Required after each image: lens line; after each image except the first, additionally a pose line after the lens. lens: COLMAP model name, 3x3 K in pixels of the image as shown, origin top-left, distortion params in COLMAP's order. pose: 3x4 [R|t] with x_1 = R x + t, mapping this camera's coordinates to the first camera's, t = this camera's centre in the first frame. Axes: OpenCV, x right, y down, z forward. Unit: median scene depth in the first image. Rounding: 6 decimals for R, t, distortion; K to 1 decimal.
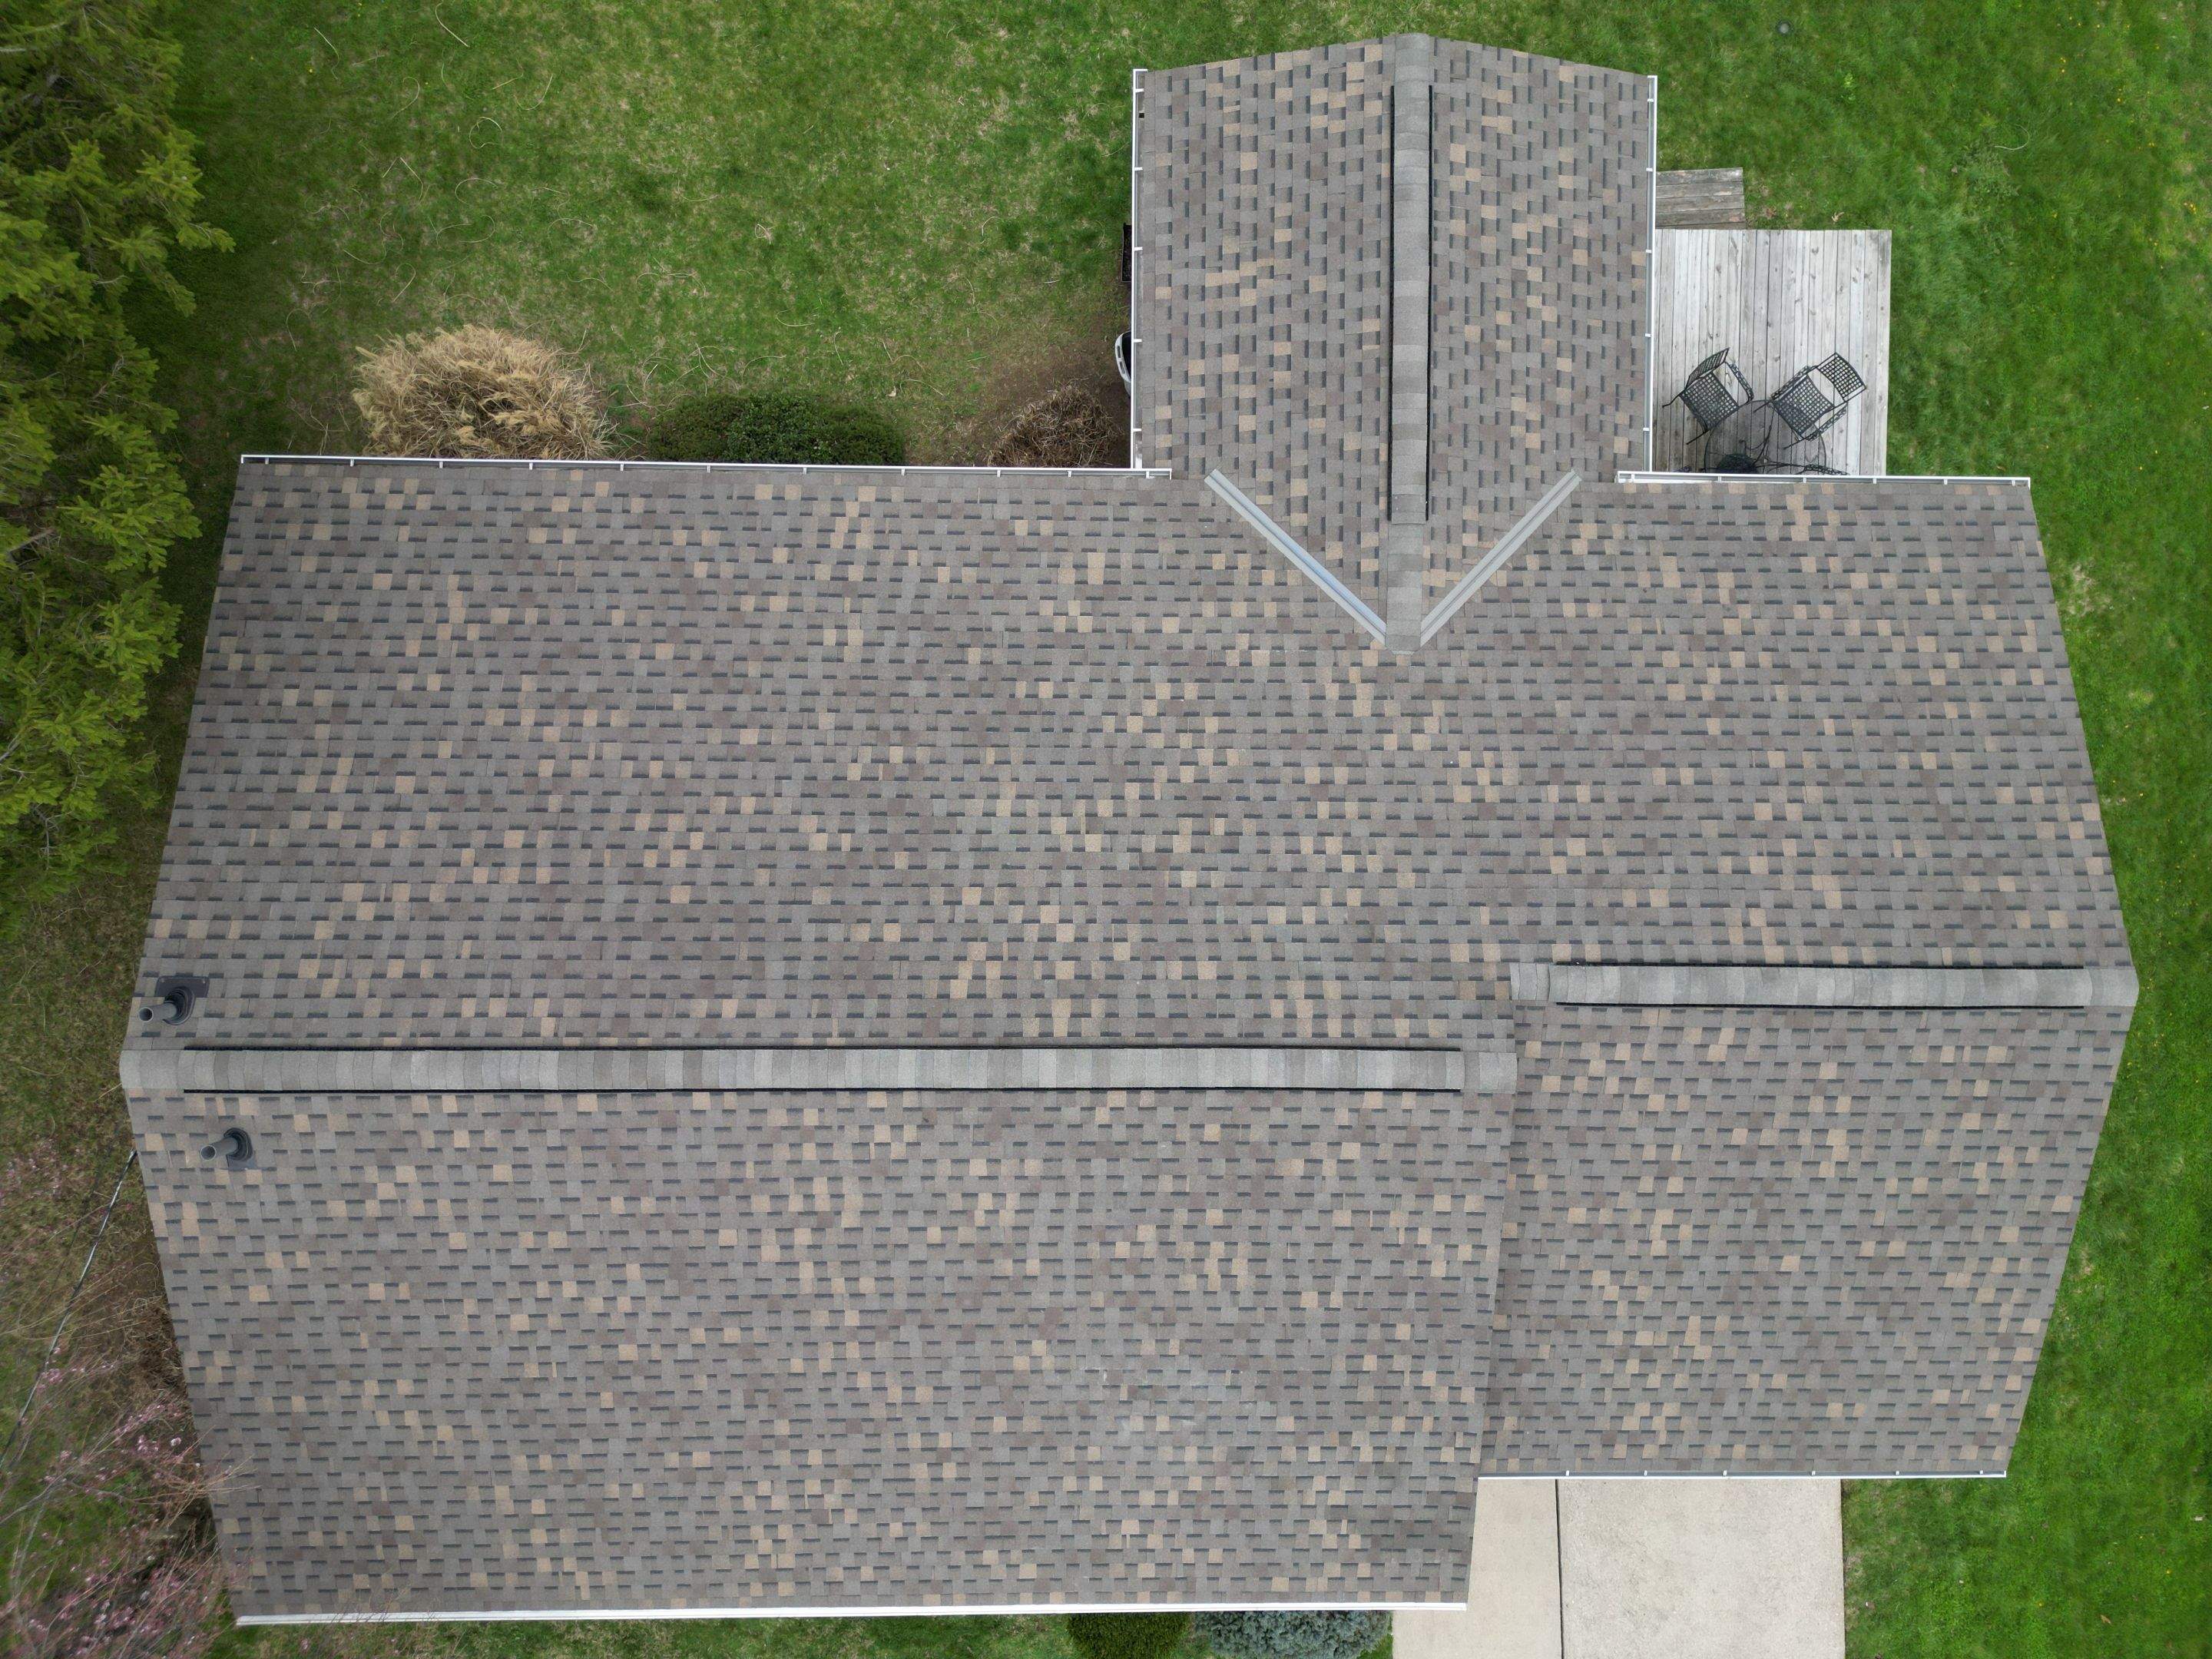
lens RADIAL K [[1534.4, 0, 1111.1], [0, 1534.4, 837.8], [0, 0, 1]] dist [0.065313, -0.045271]
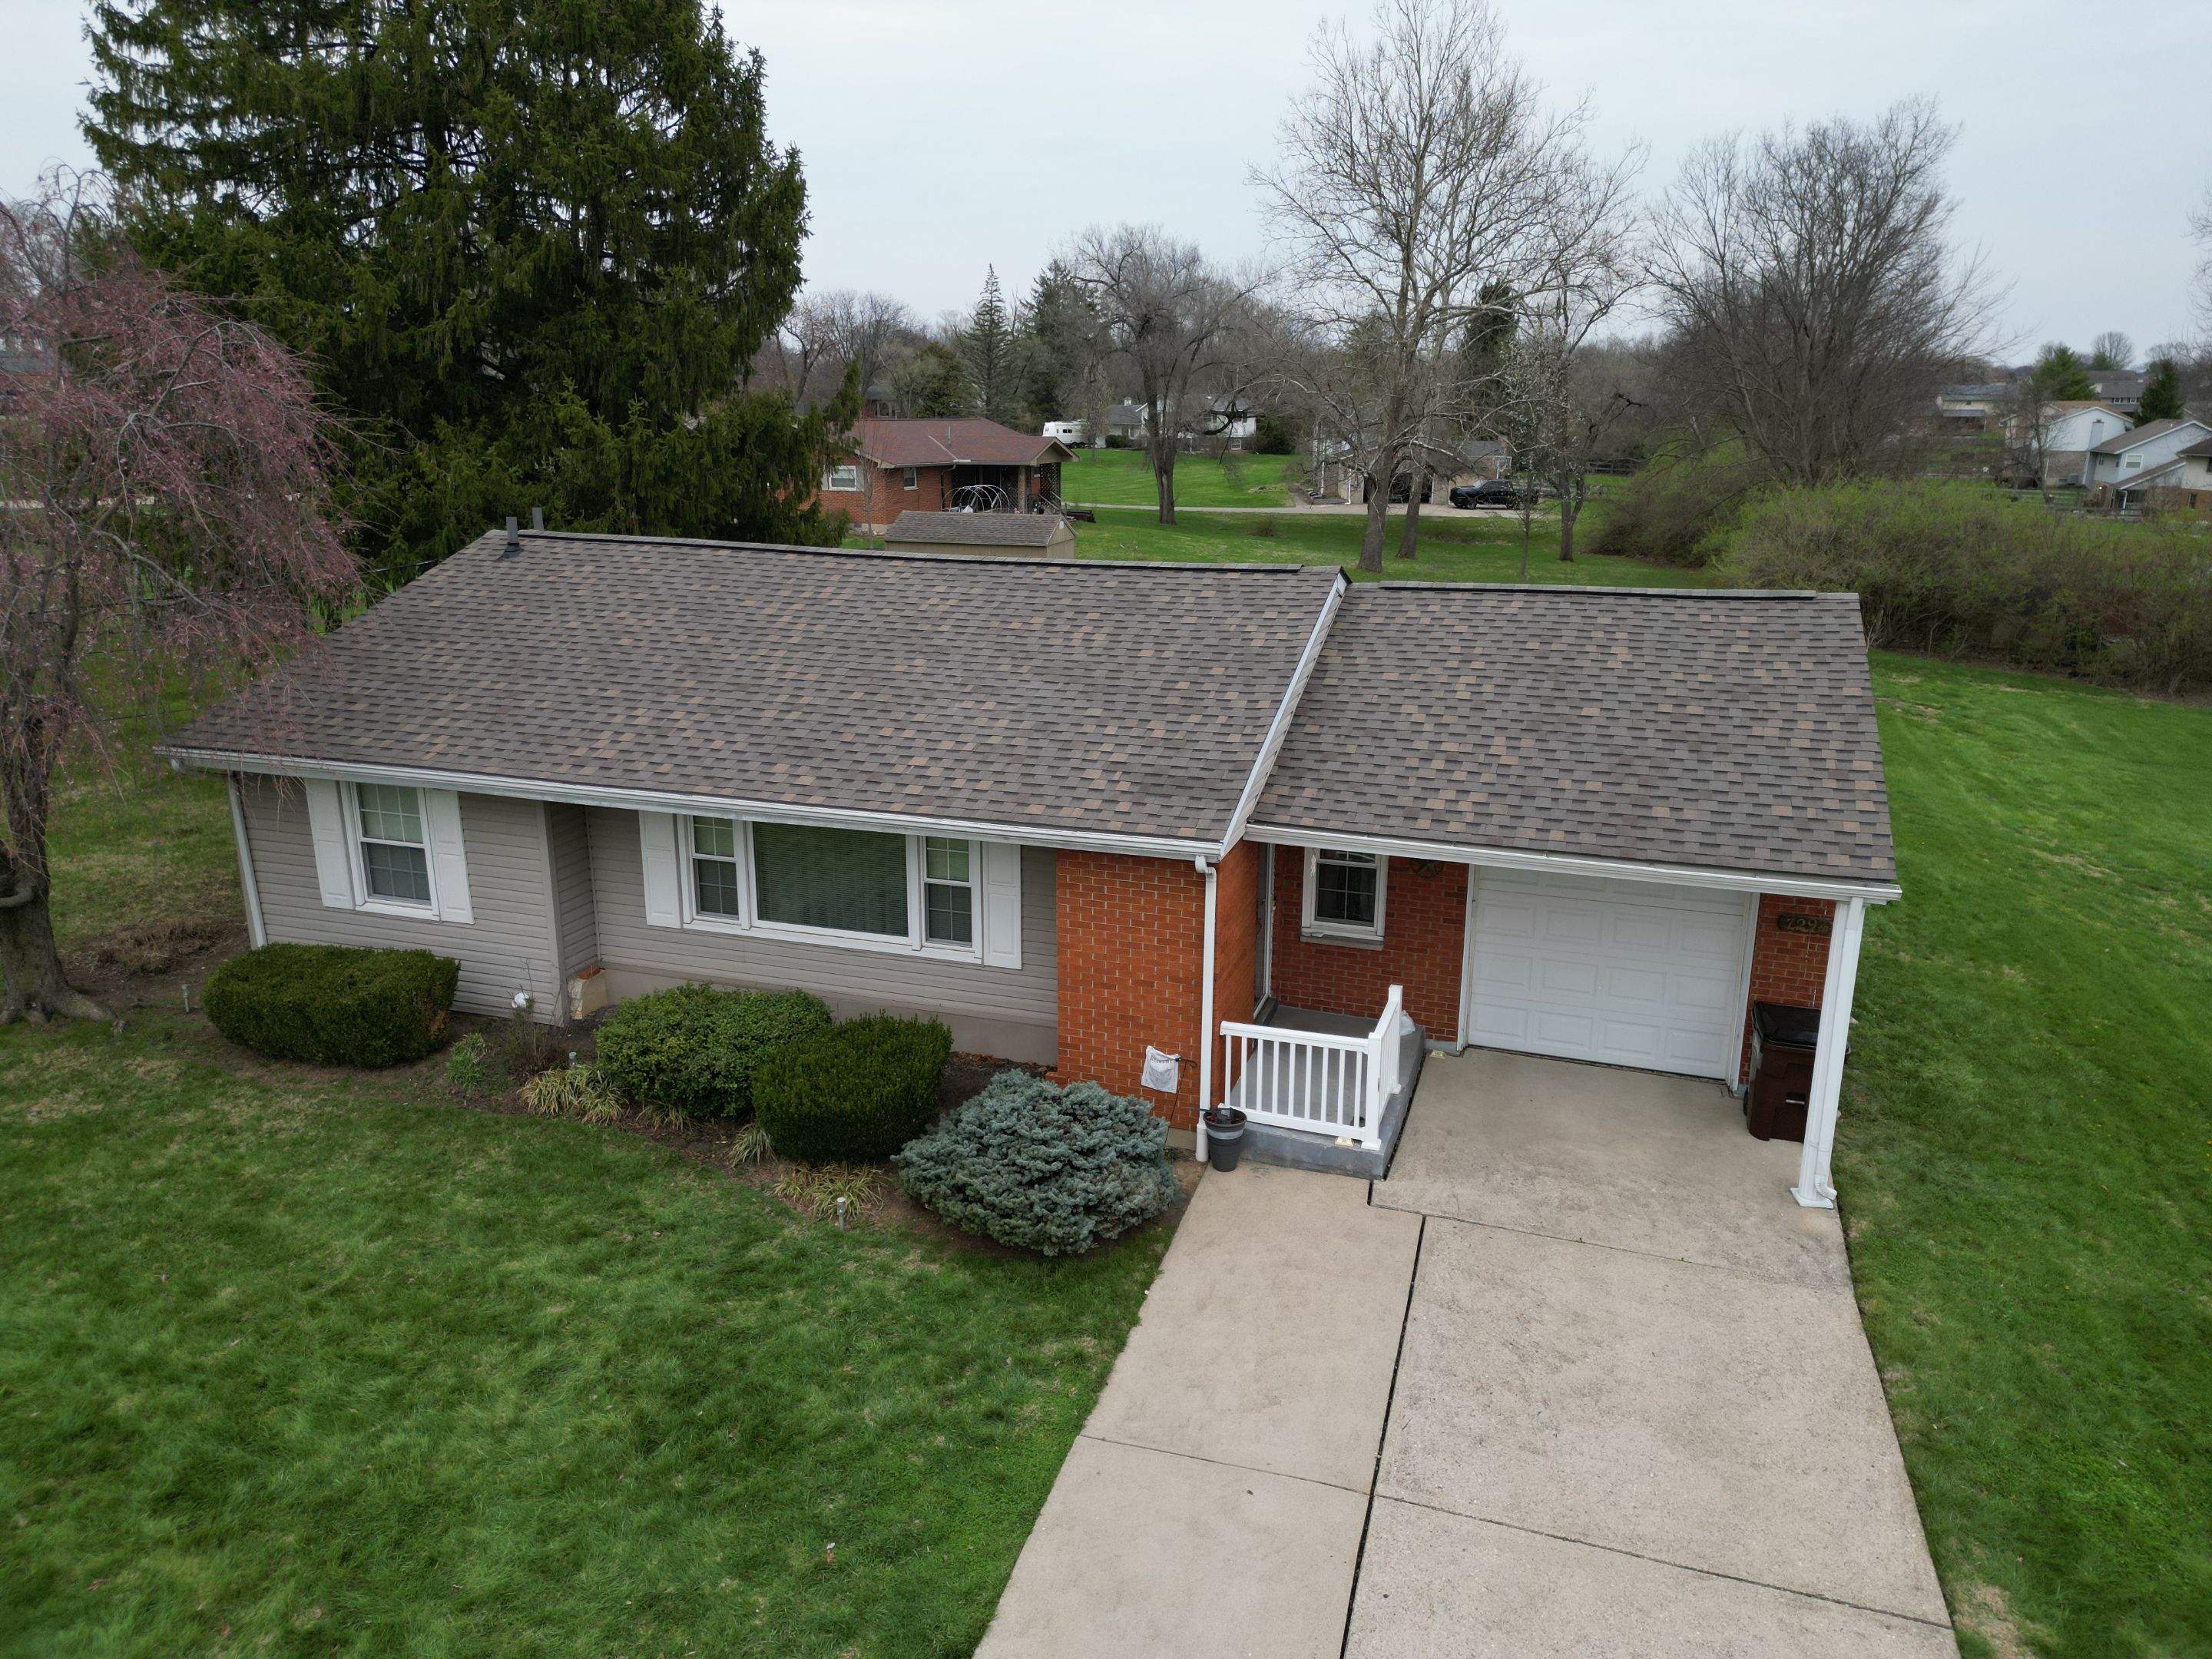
lens RADIAL K [[1534.4, 0, 1097.6], [0, 1534.4, 824.4], [0, 0, 1]] dist [0.065313, -0.045271]
pose [[0.948667, 0.064685, -0.309591, 0.449382], [-0.315788, 0.248066, -0.915828, 1.369883], [0.017558, 0.966581, 0.255759, 0.798957]]
